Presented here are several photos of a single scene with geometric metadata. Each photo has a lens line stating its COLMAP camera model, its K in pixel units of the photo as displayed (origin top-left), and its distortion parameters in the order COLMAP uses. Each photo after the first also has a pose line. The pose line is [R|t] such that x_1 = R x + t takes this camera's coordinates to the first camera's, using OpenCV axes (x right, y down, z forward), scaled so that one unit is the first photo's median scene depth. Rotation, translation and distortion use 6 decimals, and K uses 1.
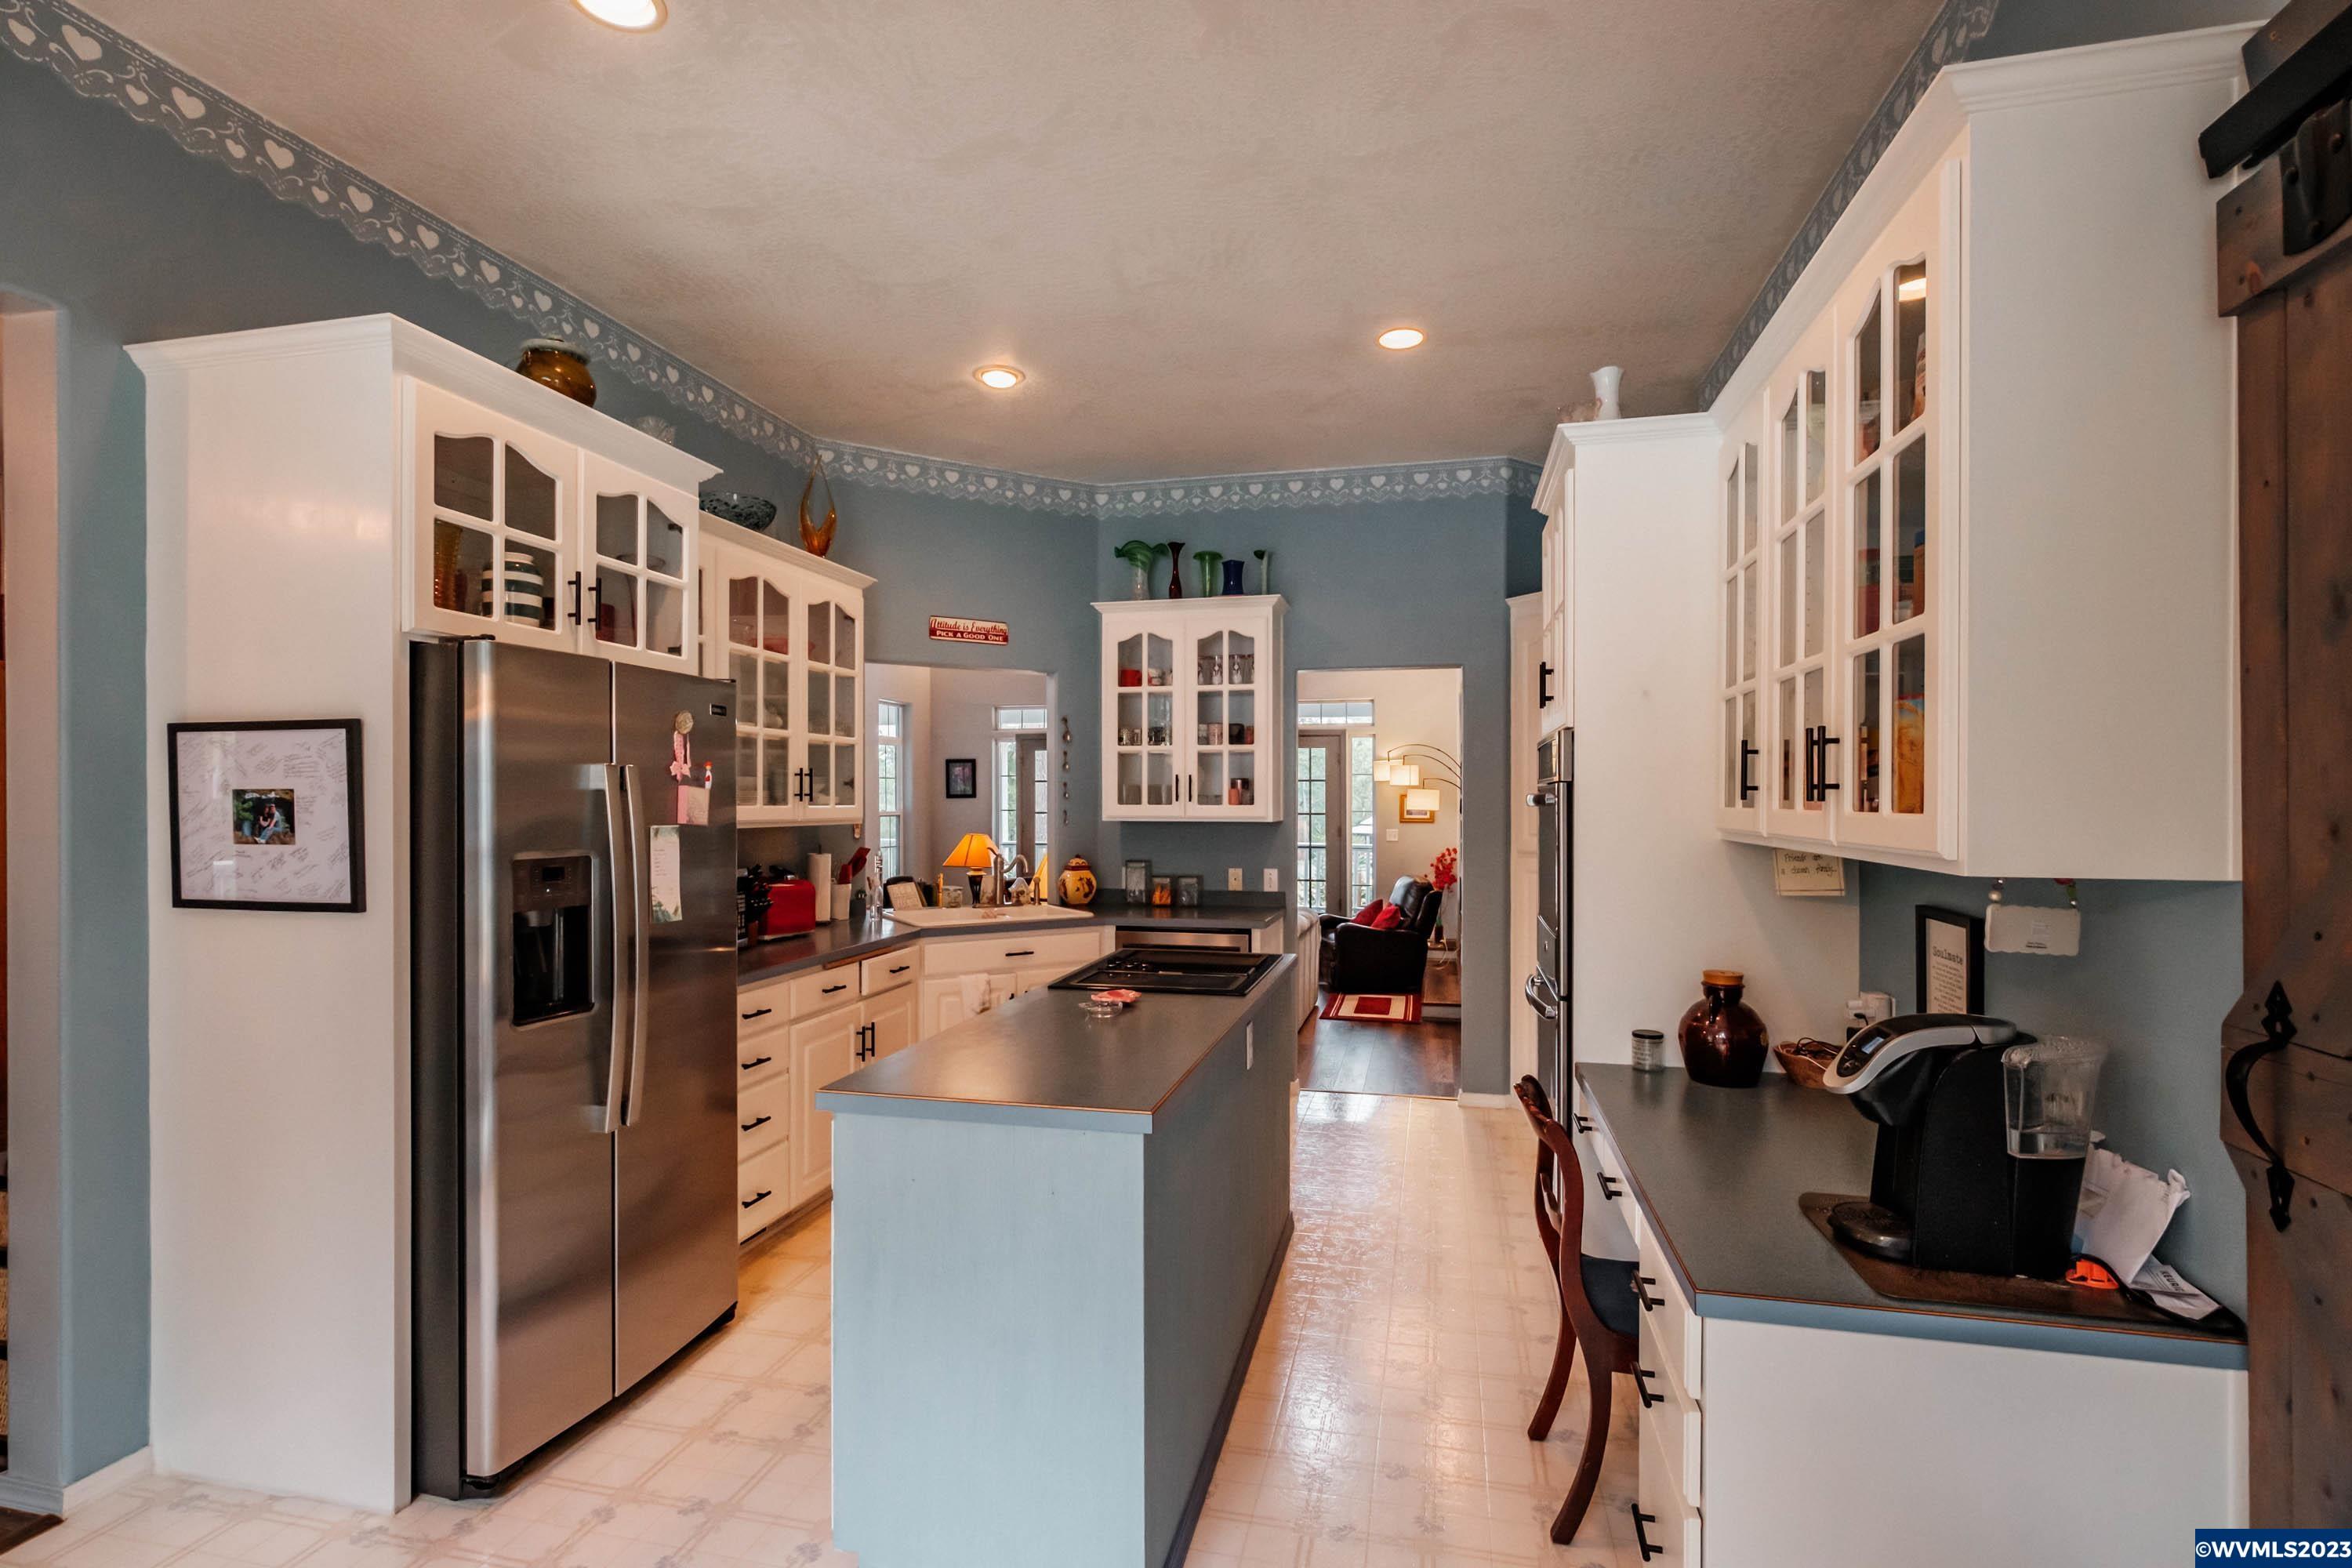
lens RADIAL K [[1098.9, 0, 1175.7], [0, 1098.9, 794.6], [0, 0, 1]] dist [-0.000717, -0.000003]
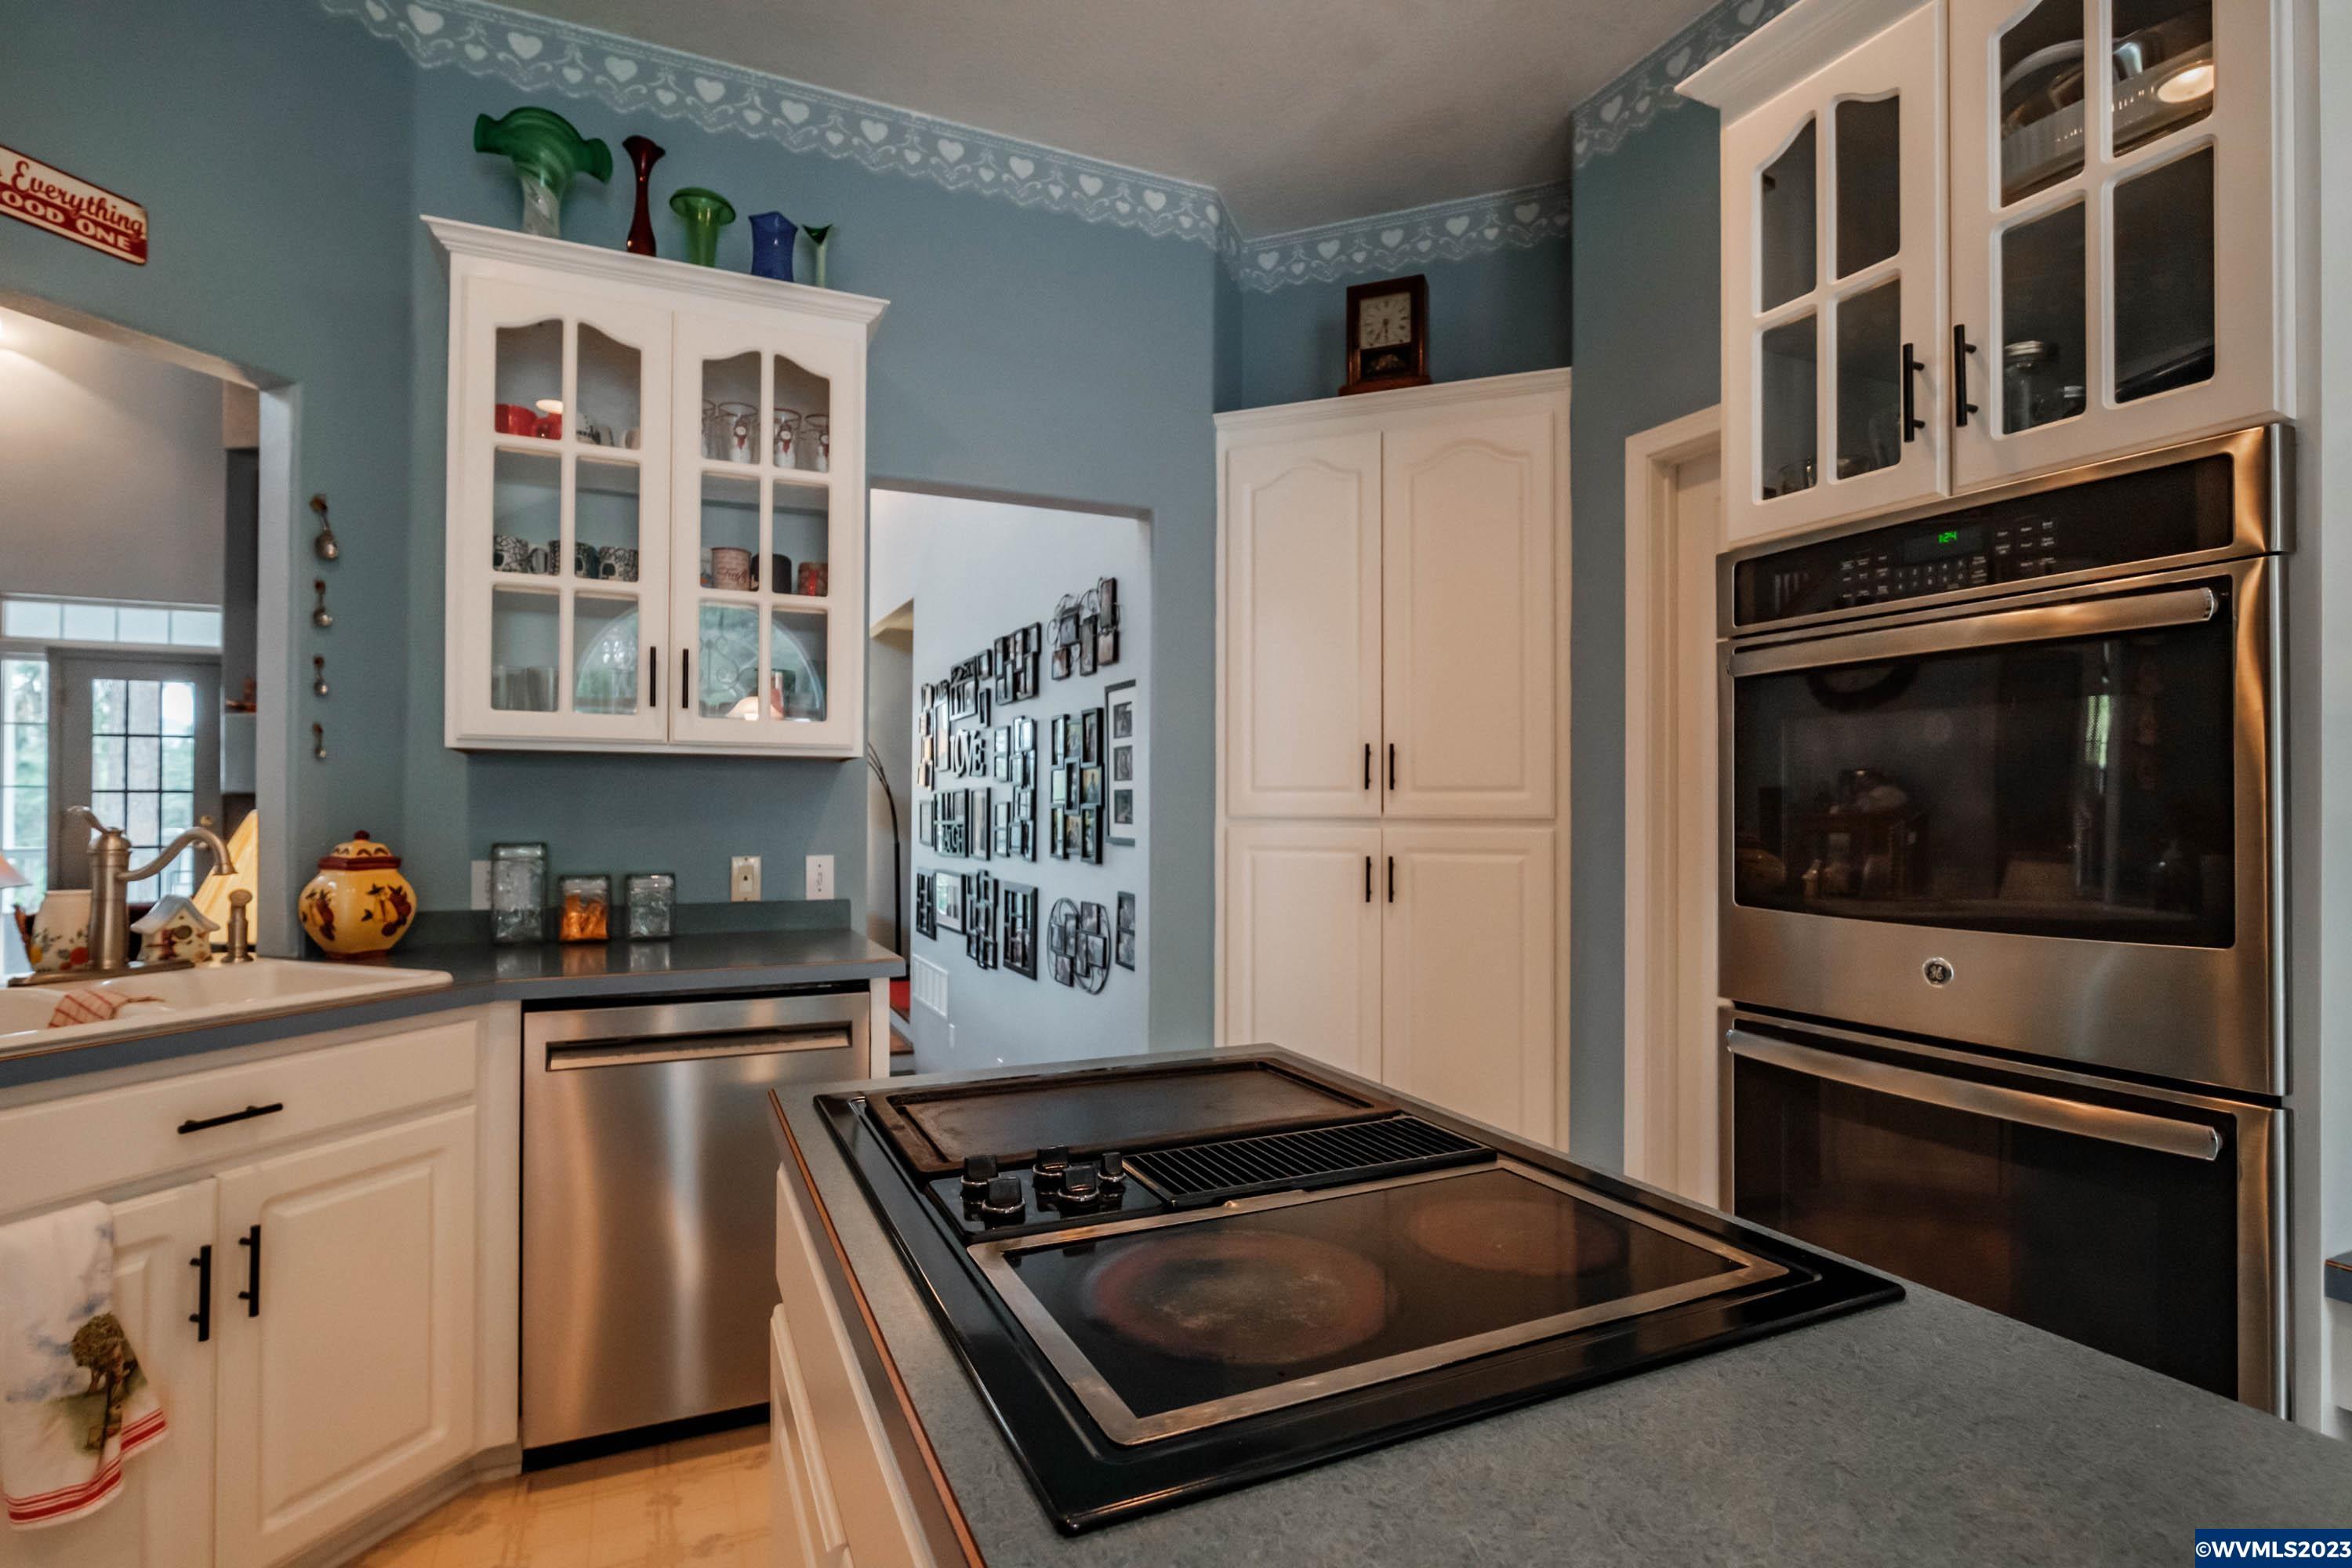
lens RADIAL K [[1137.0, 0, 1176.2], [0, 1137.0, 793.2], [0, 0, 1]] dist [-0.011546, -0.000325]
pose [[0.784386, 0.008783, 0.620210, -0.114769], [-0.003997, 0.999951, -0.009106, 0.044046], [-0.620260, 0.004663, 0.784383, 0.494121]]
